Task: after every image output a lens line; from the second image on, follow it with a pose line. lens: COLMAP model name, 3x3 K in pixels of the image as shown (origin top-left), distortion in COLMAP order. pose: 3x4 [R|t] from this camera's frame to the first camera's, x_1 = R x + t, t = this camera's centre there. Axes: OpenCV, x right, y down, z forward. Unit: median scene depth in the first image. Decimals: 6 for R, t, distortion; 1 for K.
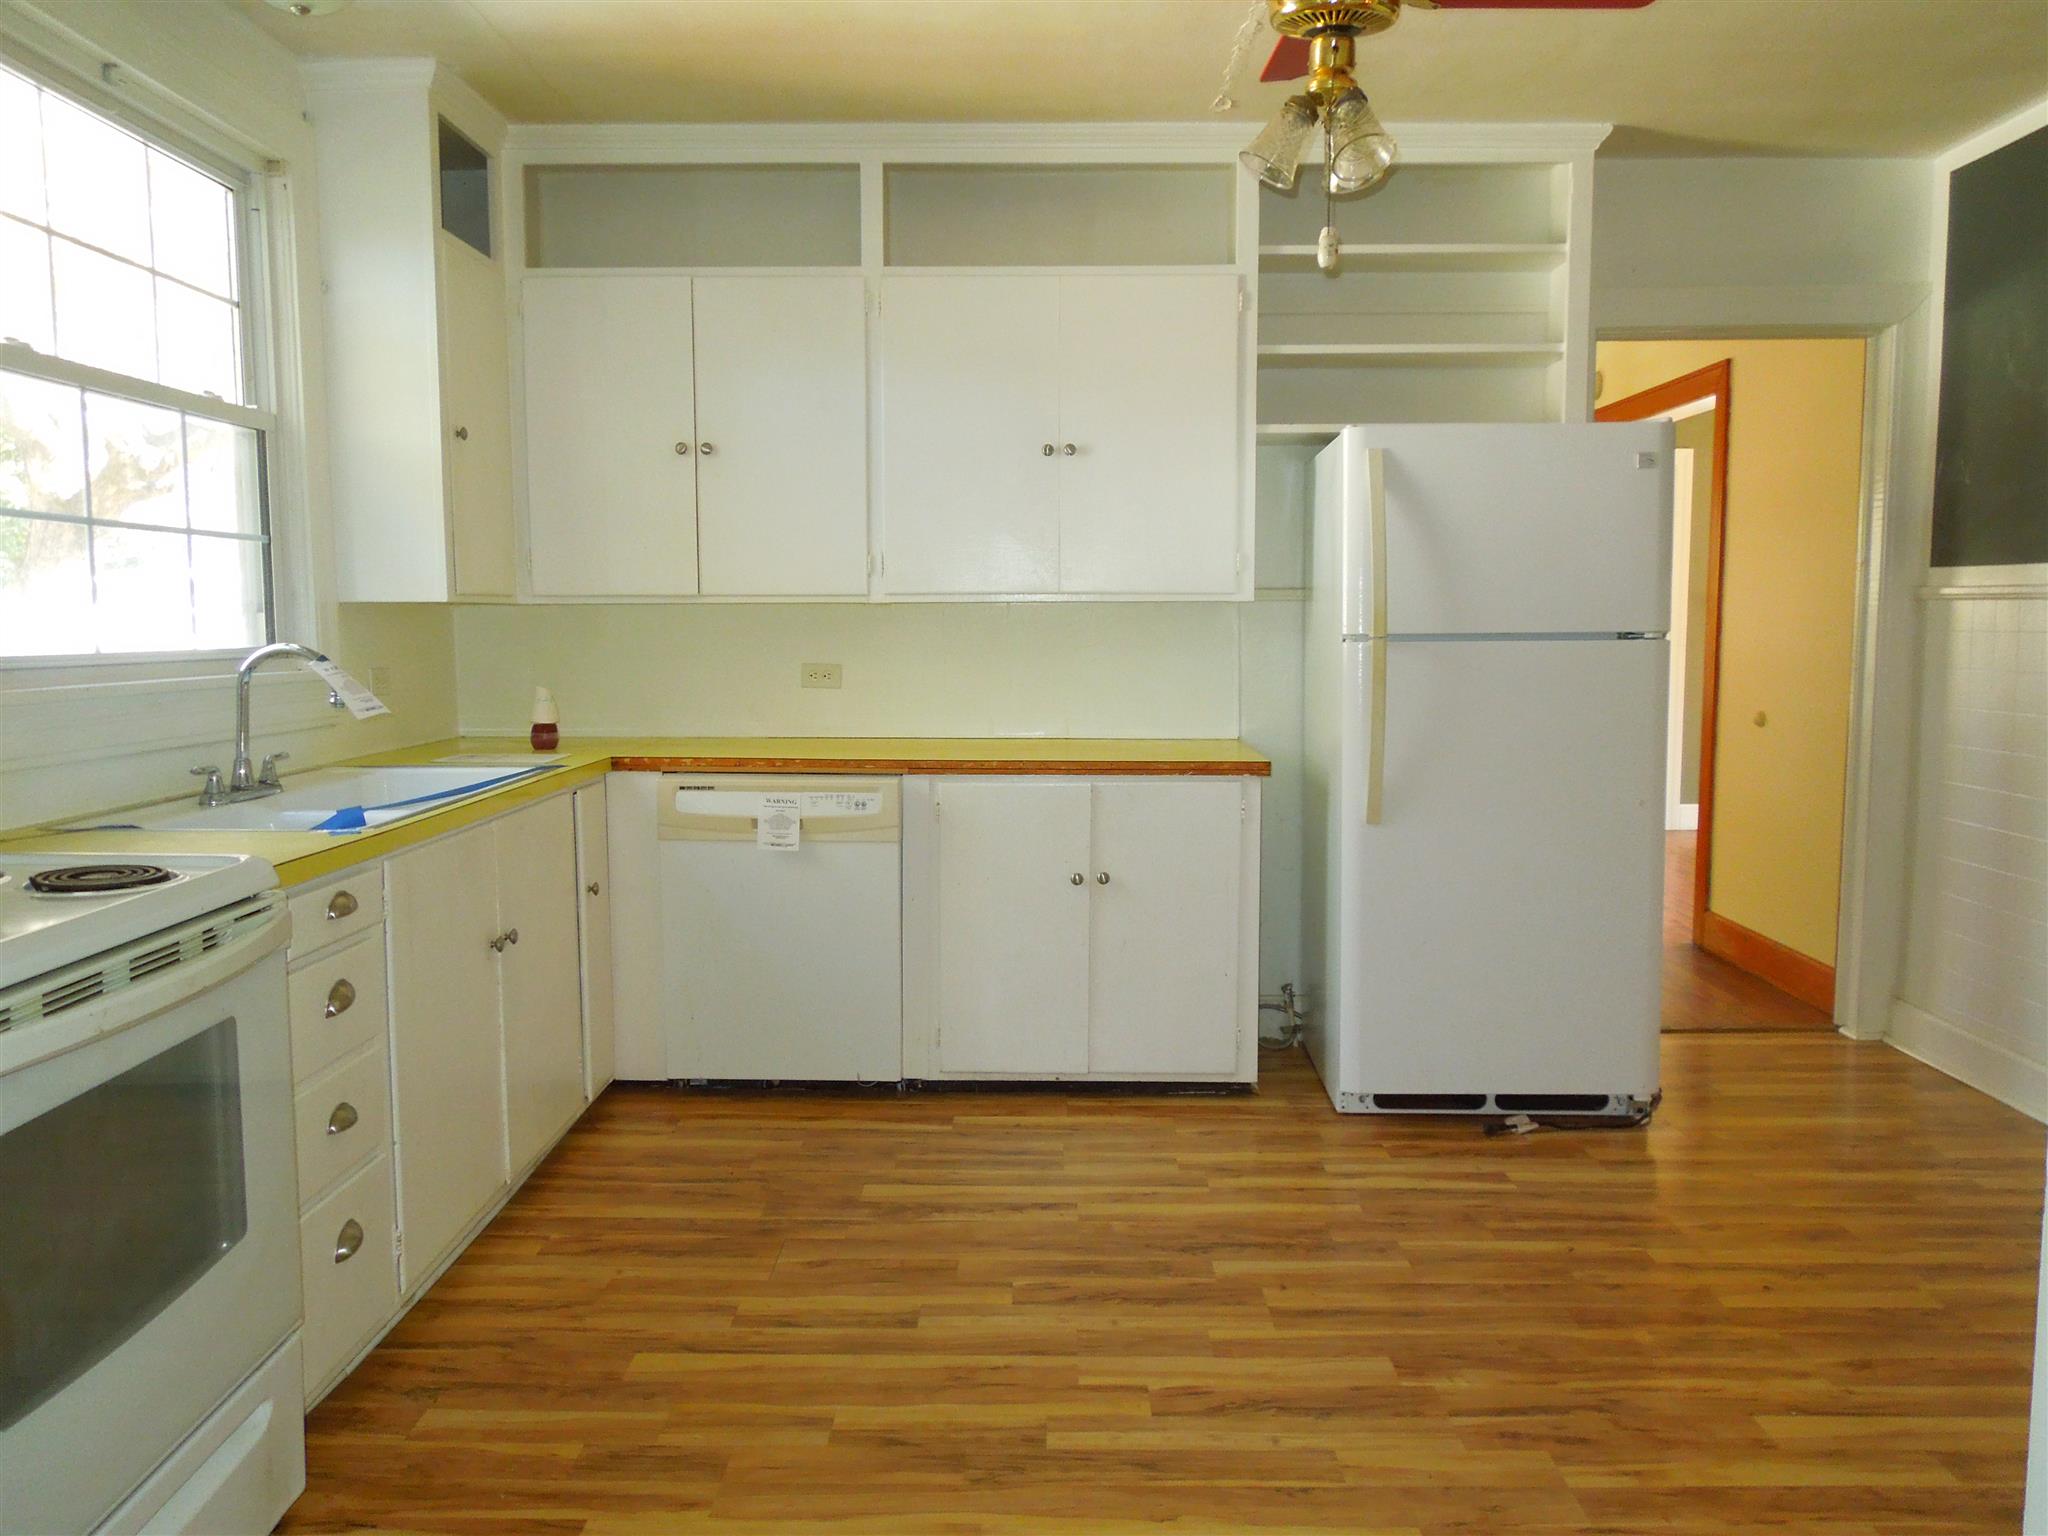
lens RADIAL K [[1551.2, 0, 1020.4], [0, 1551.2, 758.5], [0, 0, 1]] dist [-0.002399, -0.003001]
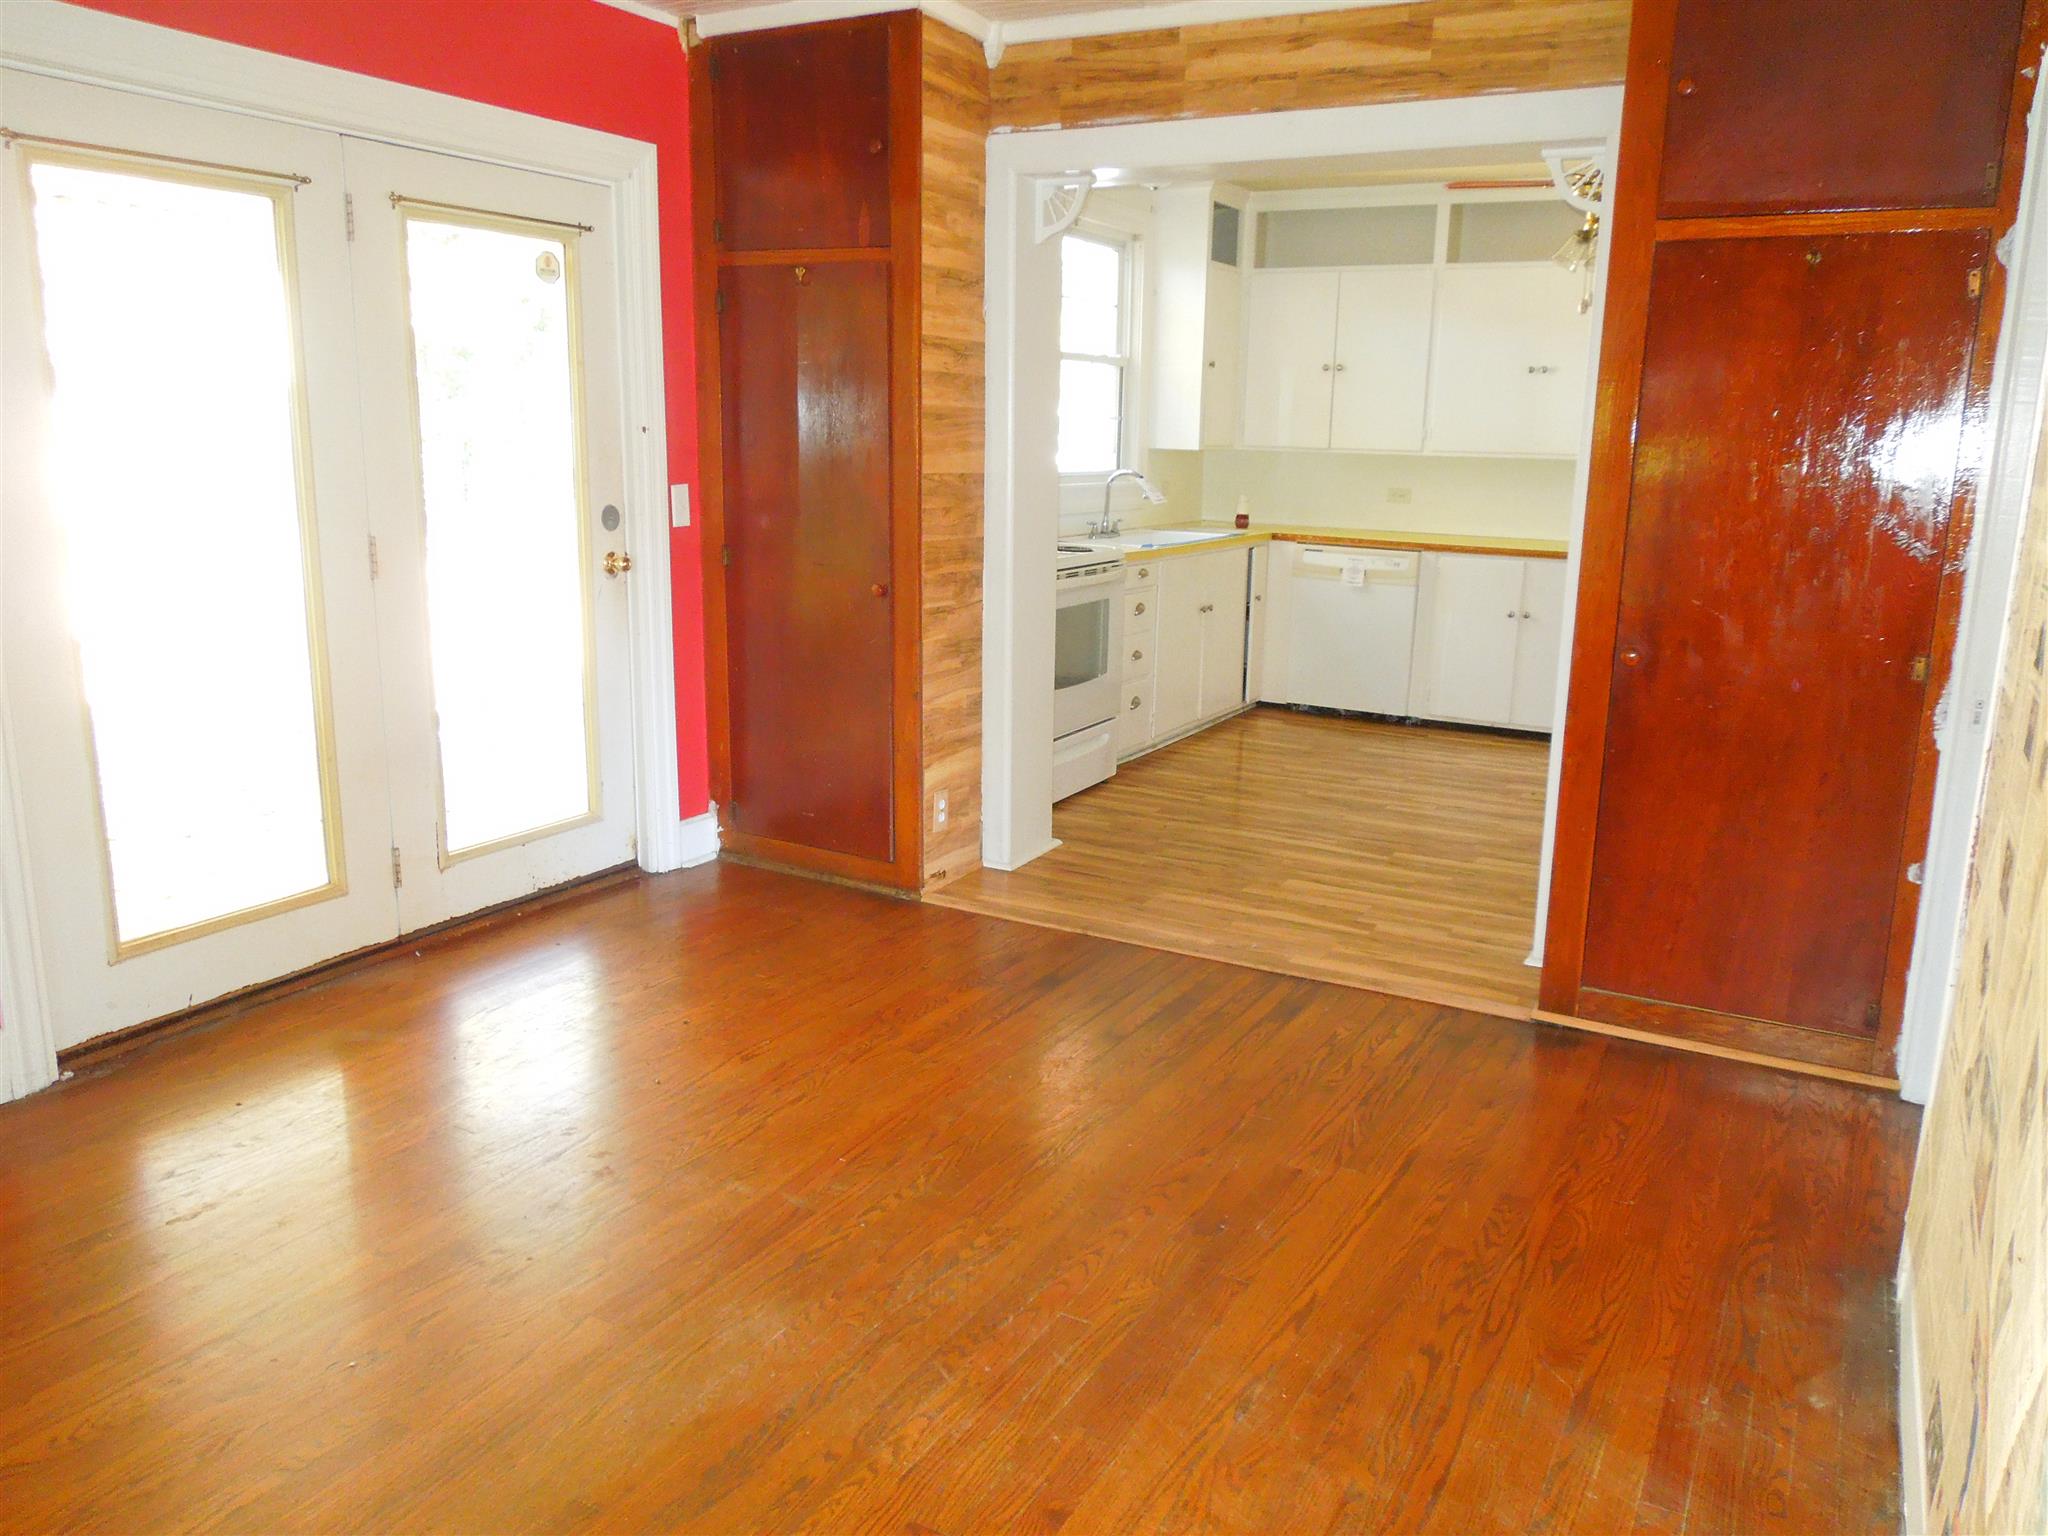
lens RADIAL K [[1551.2, 0, 1029.5], [0, 1551.2, 764.4], [0, 0, 1]] dist [-0.002399, -0.003001]
pose [[0.885300, 0.119737, -0.449341, 0.376184], [-0.066413, 0.988932, 0.132674, 0.048397], [0.460254, -0.087614, 0.883454, -0.884747]]
